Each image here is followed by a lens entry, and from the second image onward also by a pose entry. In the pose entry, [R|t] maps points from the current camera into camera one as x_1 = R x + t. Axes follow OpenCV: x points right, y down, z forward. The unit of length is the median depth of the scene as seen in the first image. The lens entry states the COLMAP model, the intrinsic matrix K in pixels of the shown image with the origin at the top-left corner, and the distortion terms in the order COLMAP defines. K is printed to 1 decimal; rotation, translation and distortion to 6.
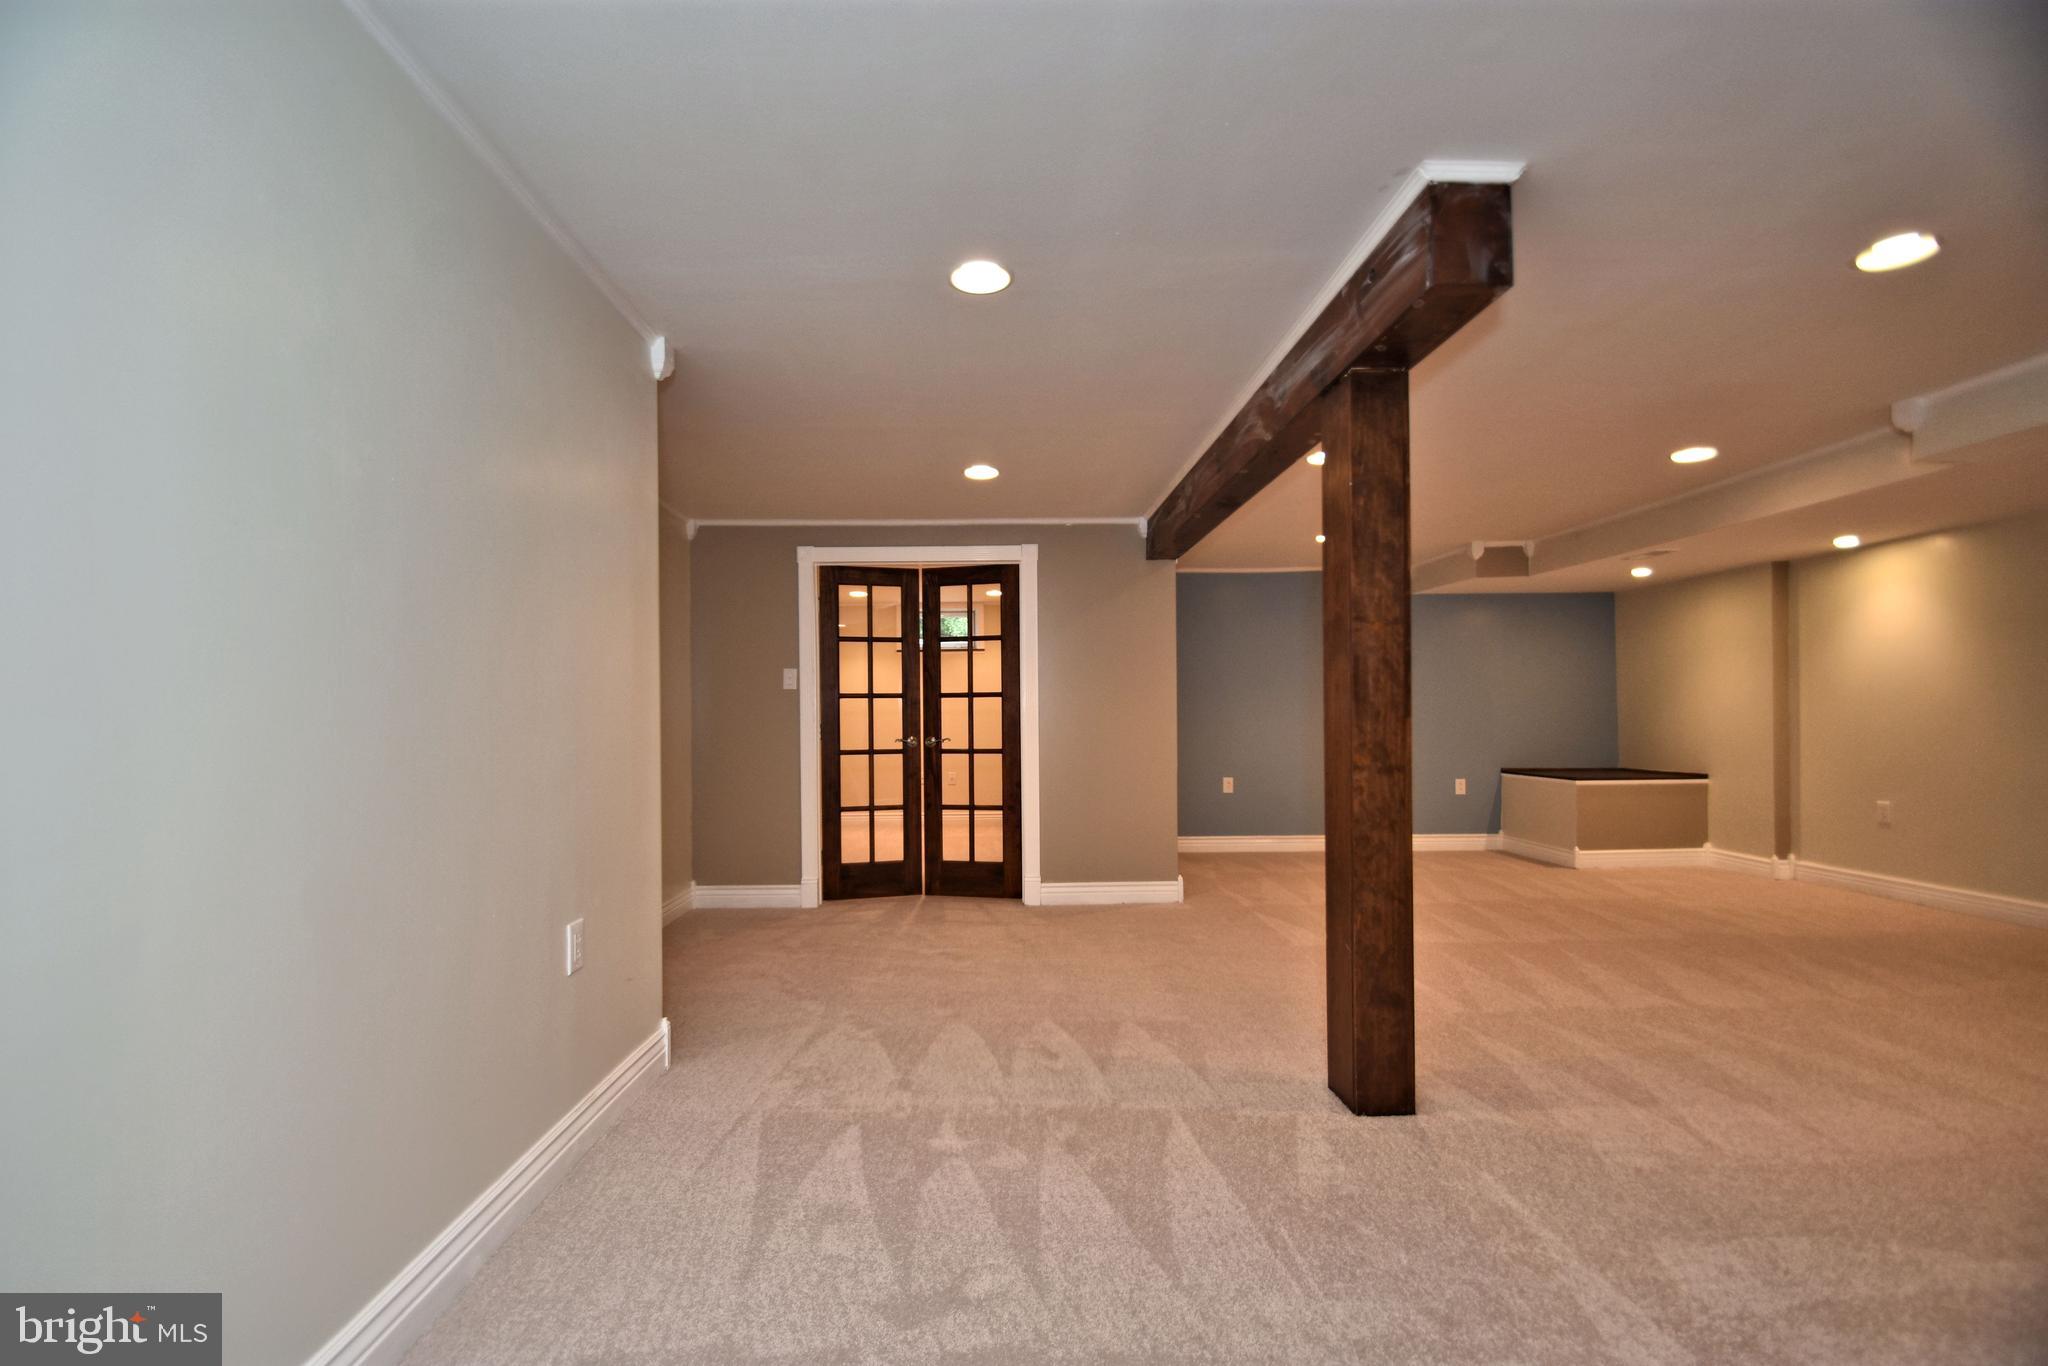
lens RADIAL K [[884.3, 0, 1012.8], [0, 884.3, 734.7], [0, 0, 1]] dist [0.016716, -0.022029]
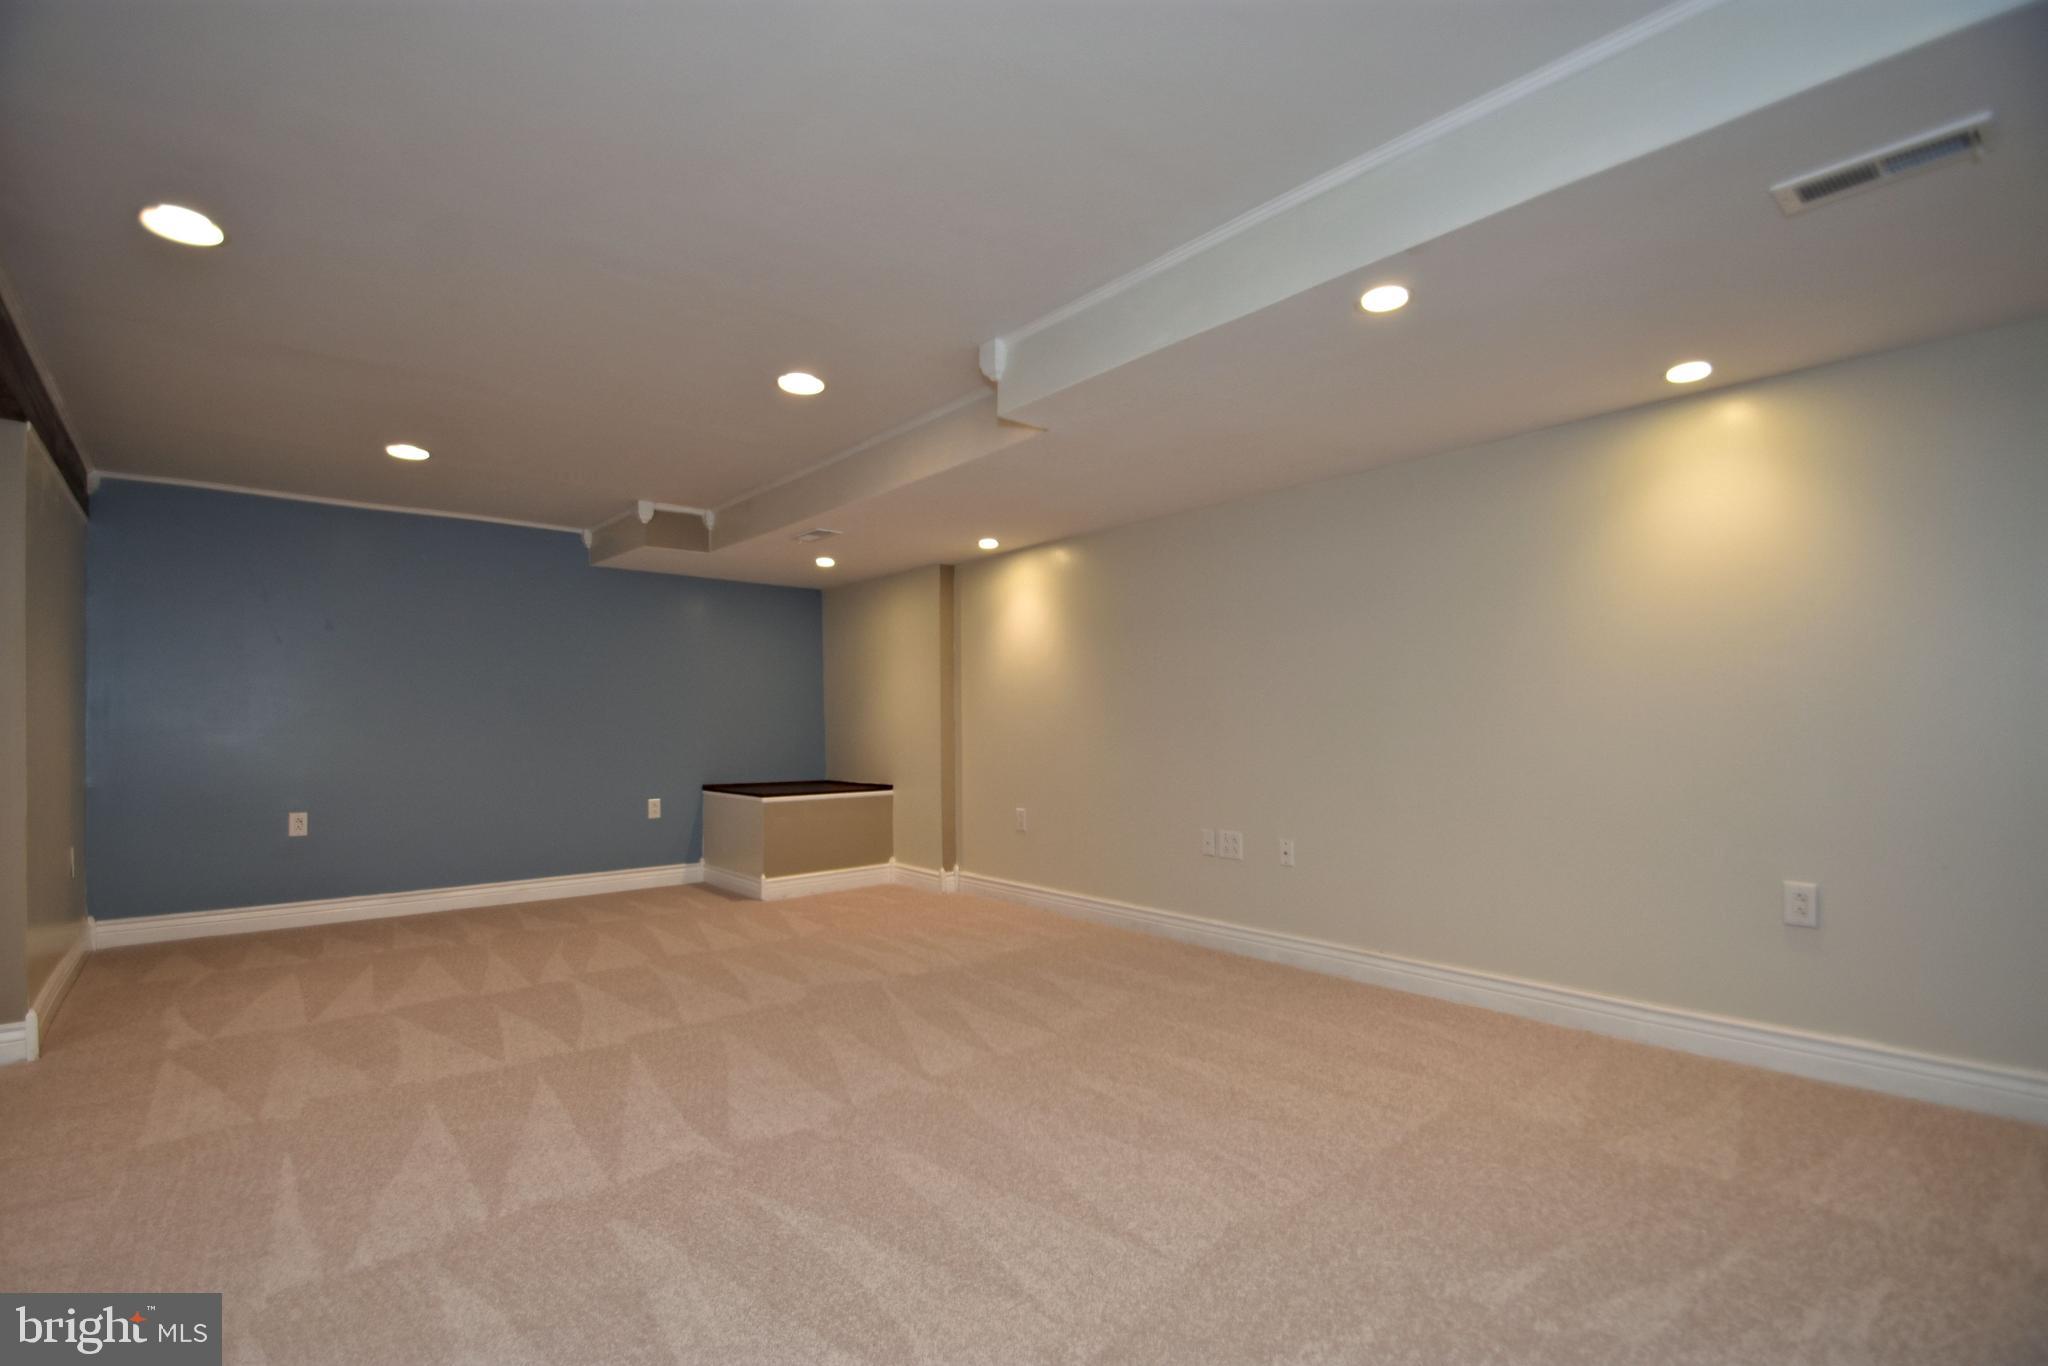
lens RADIAL K [[884.3, 0, 1012.8], [0, 884.3, 734.7], [0, 0, 1]] dist [0.016716, -0.022029]
pose [[0.767711, 0.001062, 0.640795, 0.279249], [0.007774, 0.999910, -0.010971, 0.002339], [-0.640749, 0.013405, 0.767634, 0.191588]]
